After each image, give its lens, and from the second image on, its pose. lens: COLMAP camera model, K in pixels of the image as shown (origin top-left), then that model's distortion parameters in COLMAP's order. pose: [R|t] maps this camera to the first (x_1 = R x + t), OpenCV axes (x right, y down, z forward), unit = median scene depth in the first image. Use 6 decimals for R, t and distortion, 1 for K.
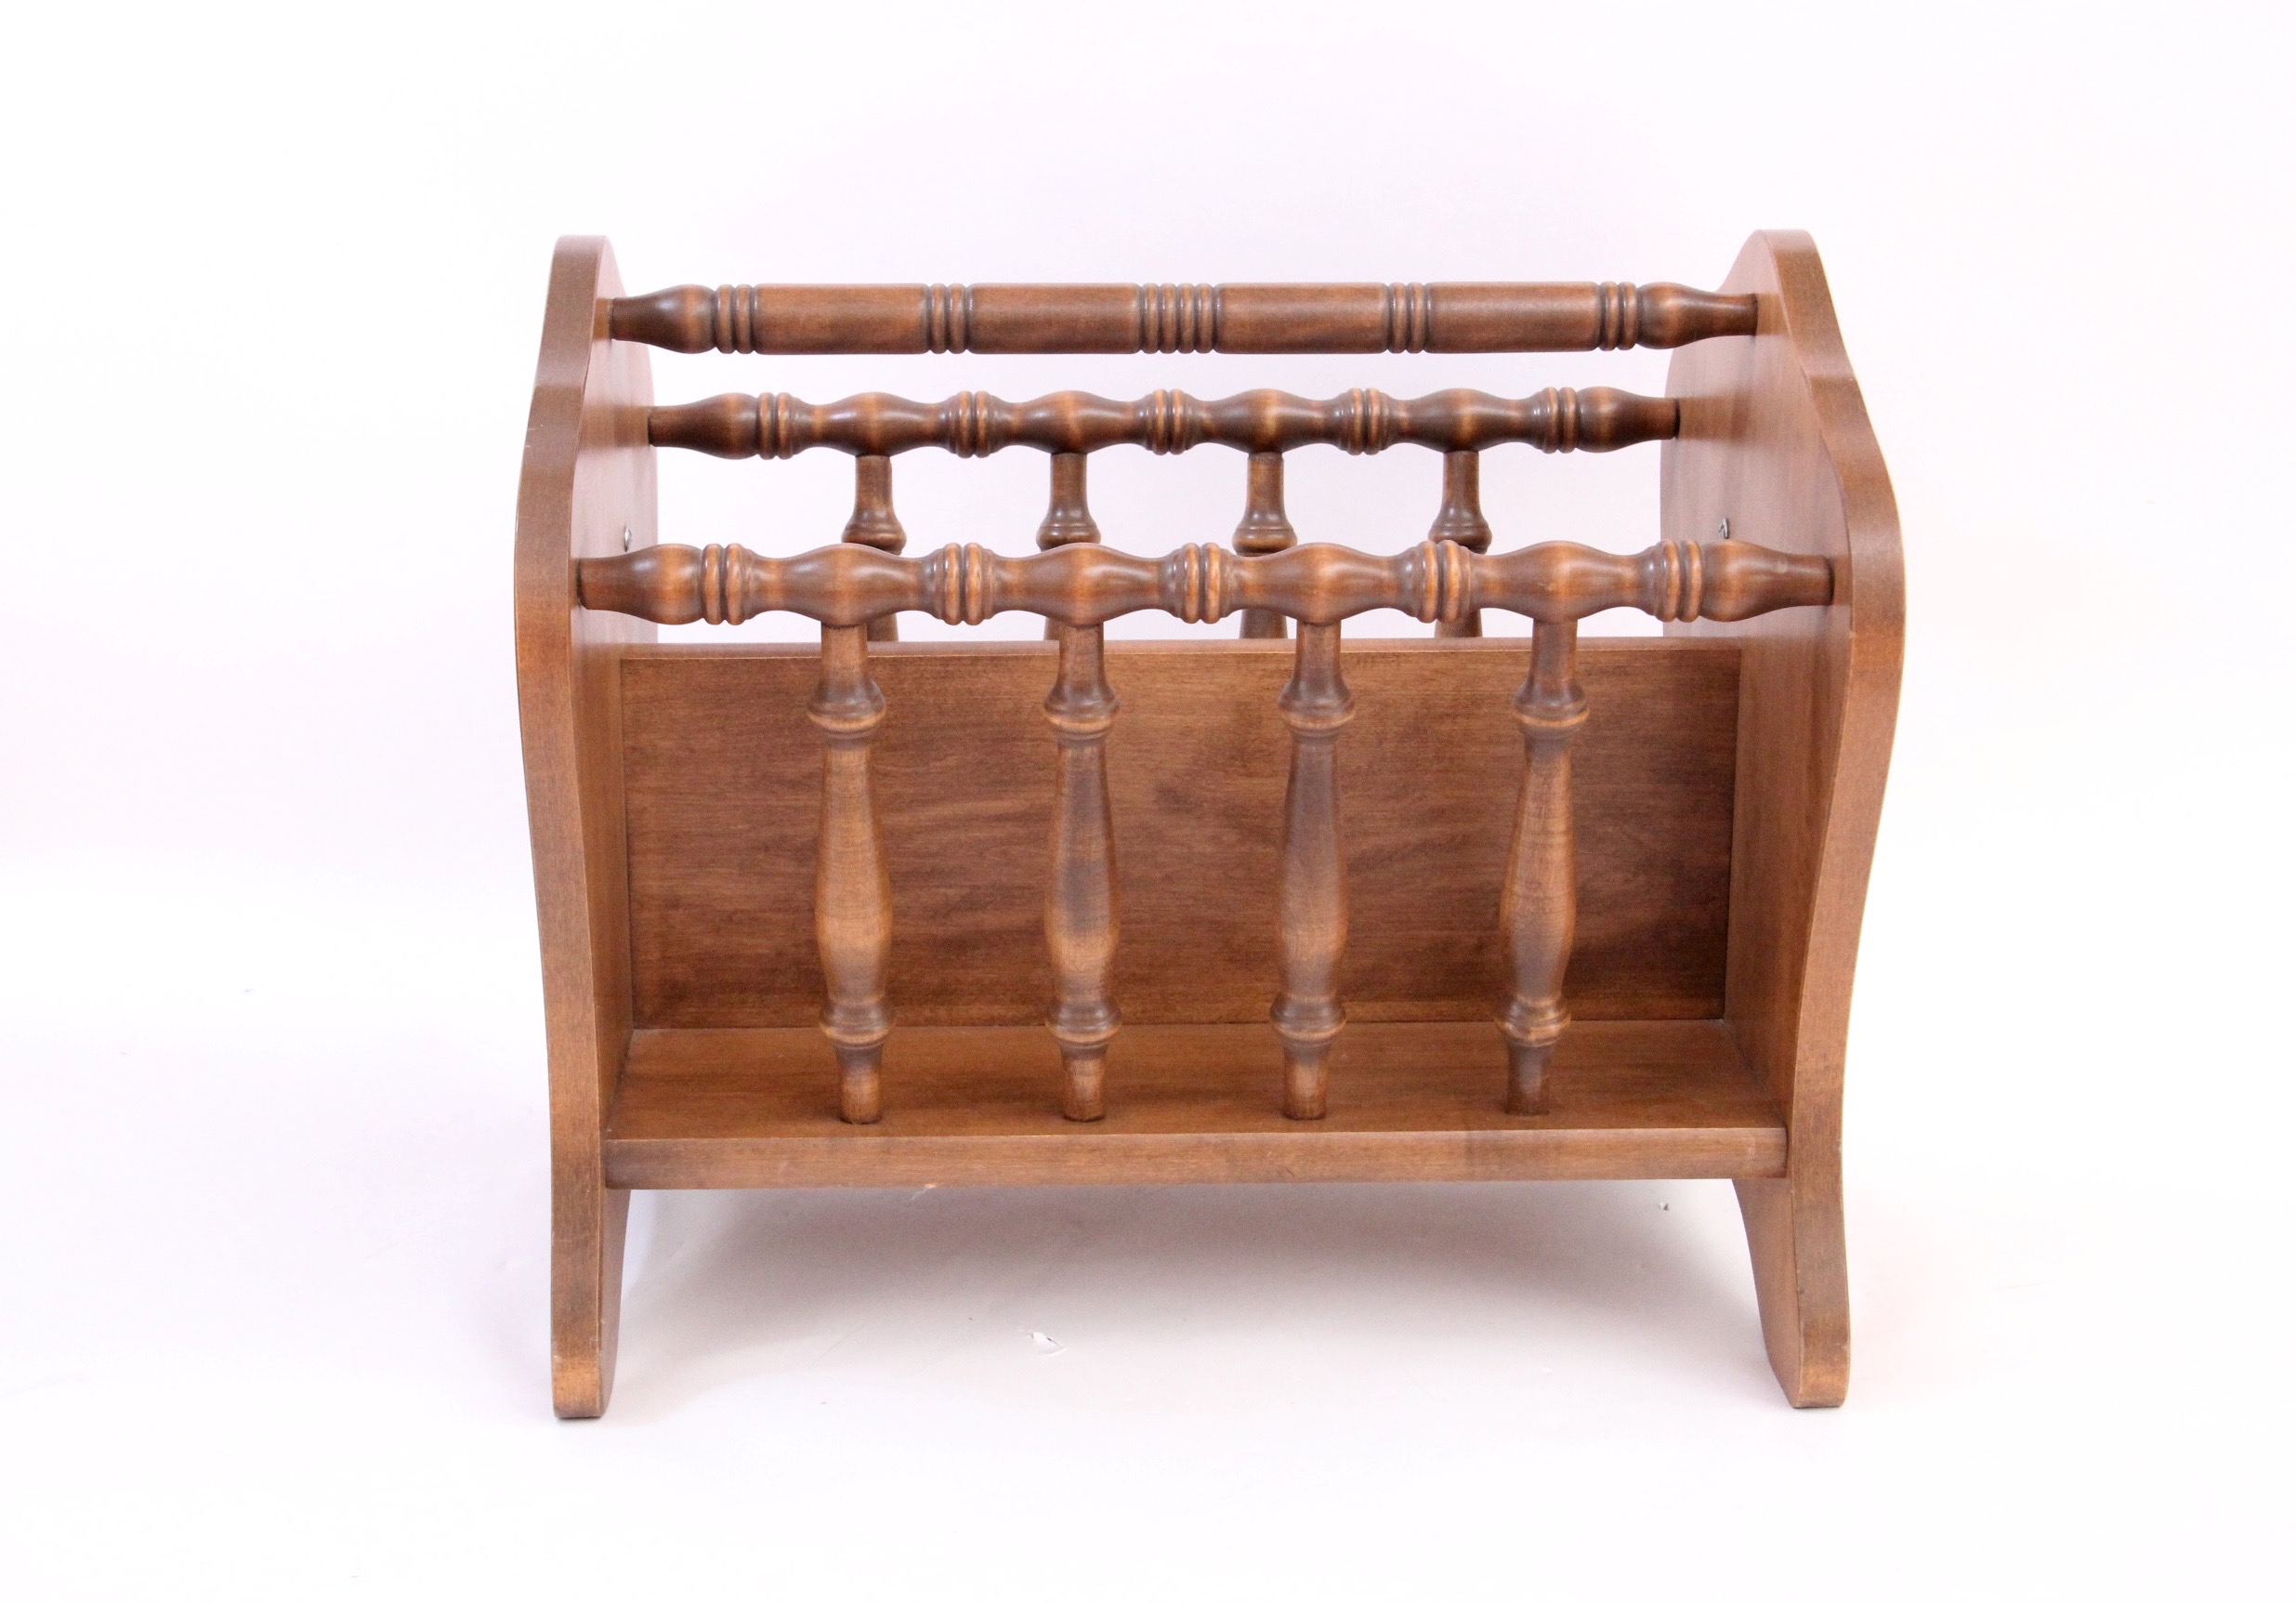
lens RADIAL K [[4012.0, 0, 1148.0], [0, 4012.0, 801.5], [0, 0, 1]] dist [0.035055, 0.012999]
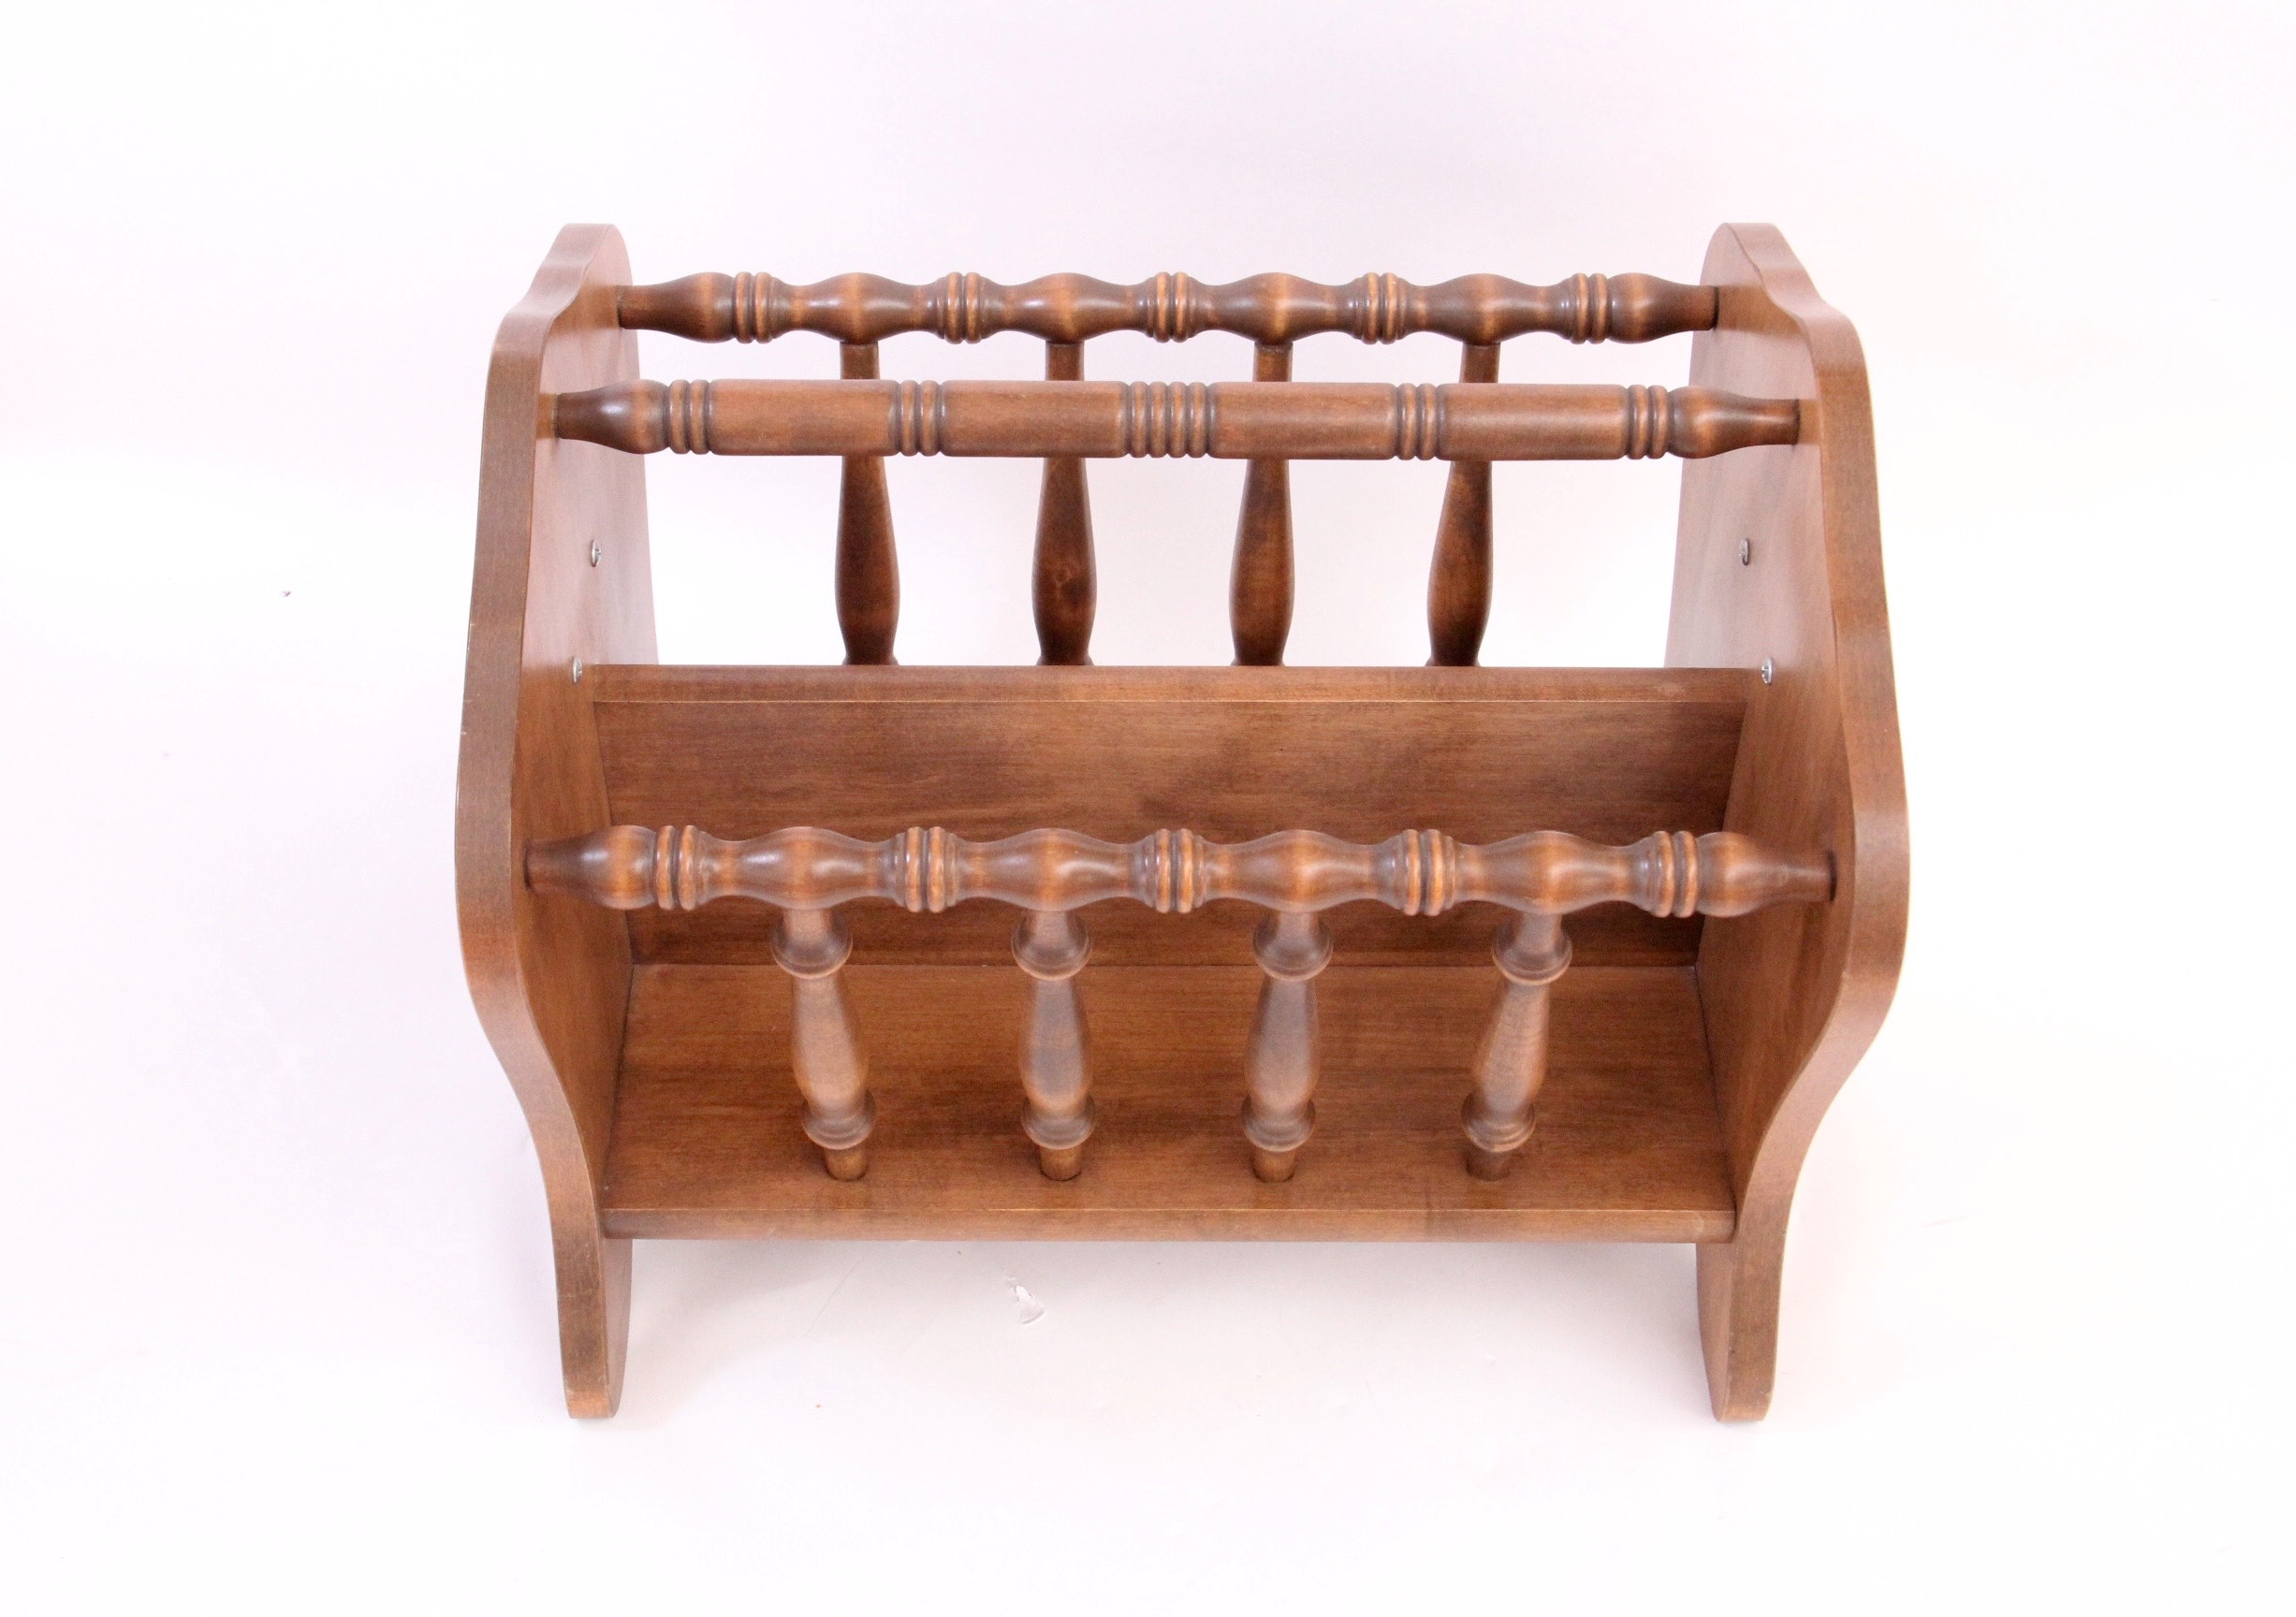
lens RADIAL K [[3434.4, 0, 1148.0], [0, 3434.4, 808.5], [0, 0, 1]] dist [0.005919, 0.014650]
pose [[0.999381, 0.029005, -0.019903, 0.020703], [-0.014820, 0.860284, 0.509600, -0.437218], [0.031903, -0.508989, 0.860181, 0.270624]]
